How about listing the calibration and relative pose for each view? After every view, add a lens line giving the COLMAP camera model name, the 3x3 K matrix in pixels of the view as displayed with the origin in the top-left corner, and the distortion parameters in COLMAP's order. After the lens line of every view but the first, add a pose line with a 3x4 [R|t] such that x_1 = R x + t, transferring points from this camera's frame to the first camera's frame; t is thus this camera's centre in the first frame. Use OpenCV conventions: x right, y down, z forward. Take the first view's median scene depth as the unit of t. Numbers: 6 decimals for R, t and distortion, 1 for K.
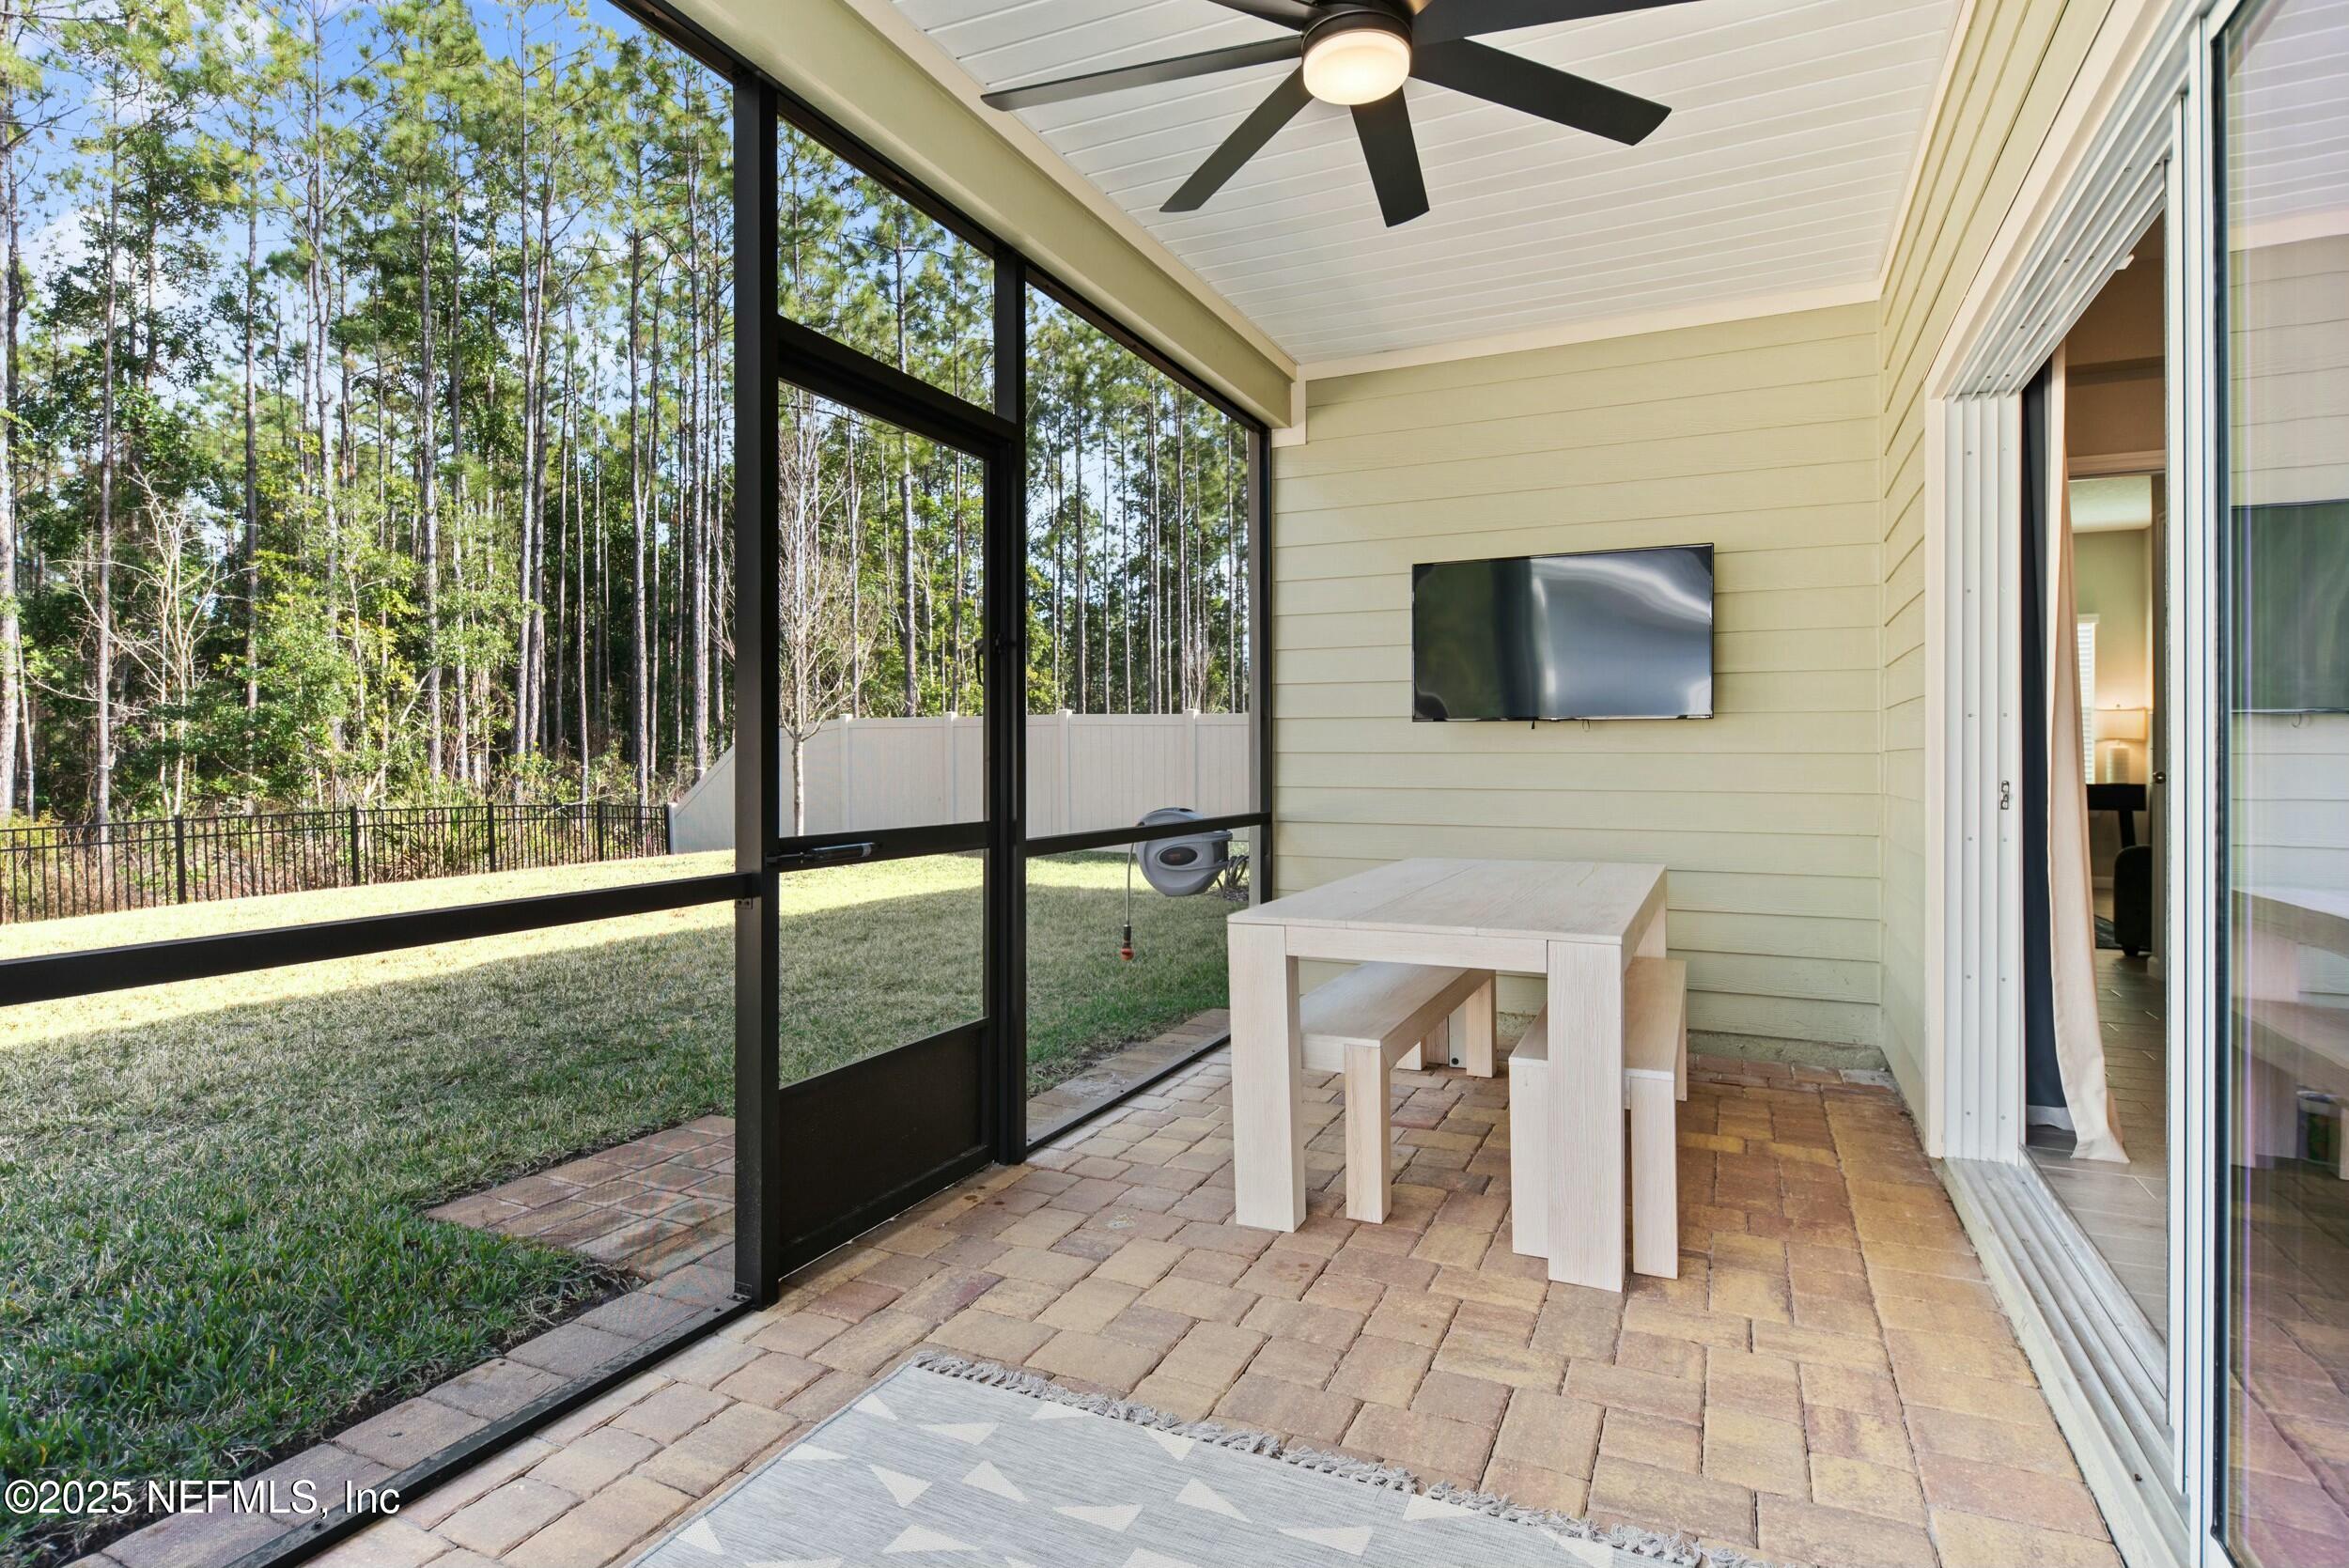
lens RADIAL K [[1192.0, 0, 1173.6], [0, 1192.0, 772.7], [0, 0, 1]] dist [-0.001064, -0.000011]
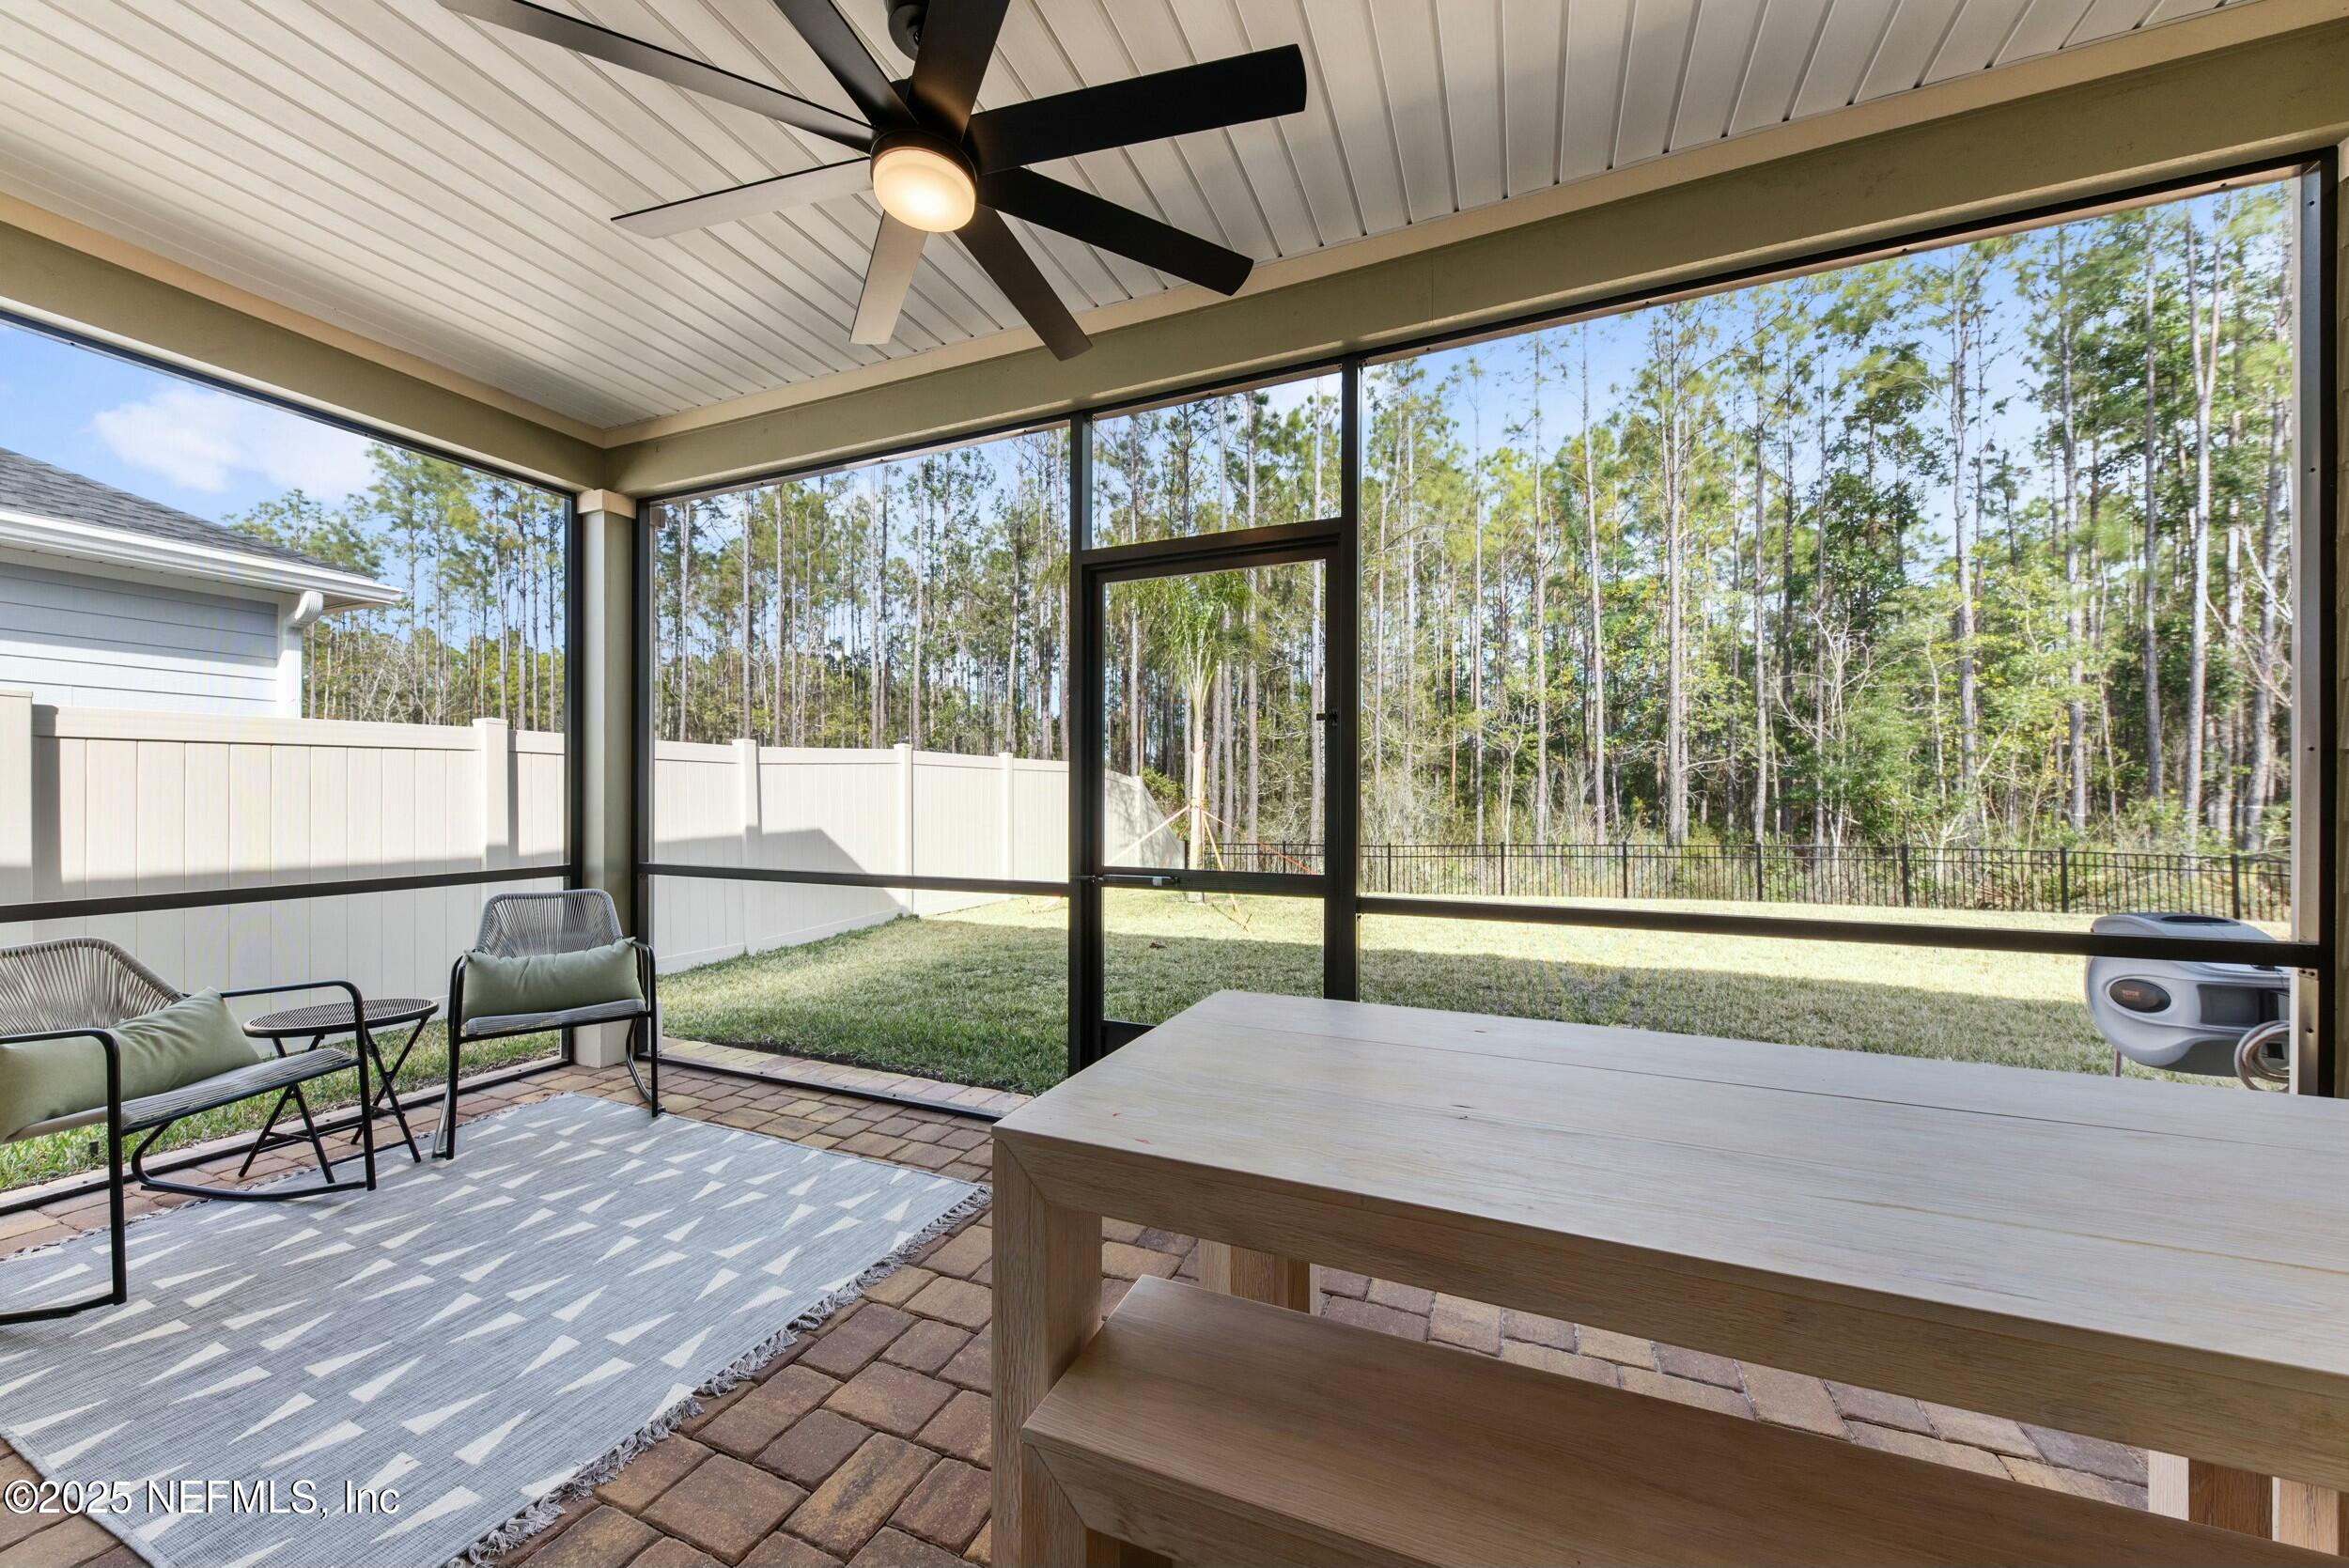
lens RADIAL K [[825.7, 0, 1173.9], [0, 825.7, 791.6], [0, 0, 1]] dist [0.008805, -0.000097]
pose [[0.028637, -0.010444, -0.999535, 0.829523], [-0.012079, 0.999869, -0.010793, -0.039991], [0.999517, 0.012382, 0.028507, 1.078746]]
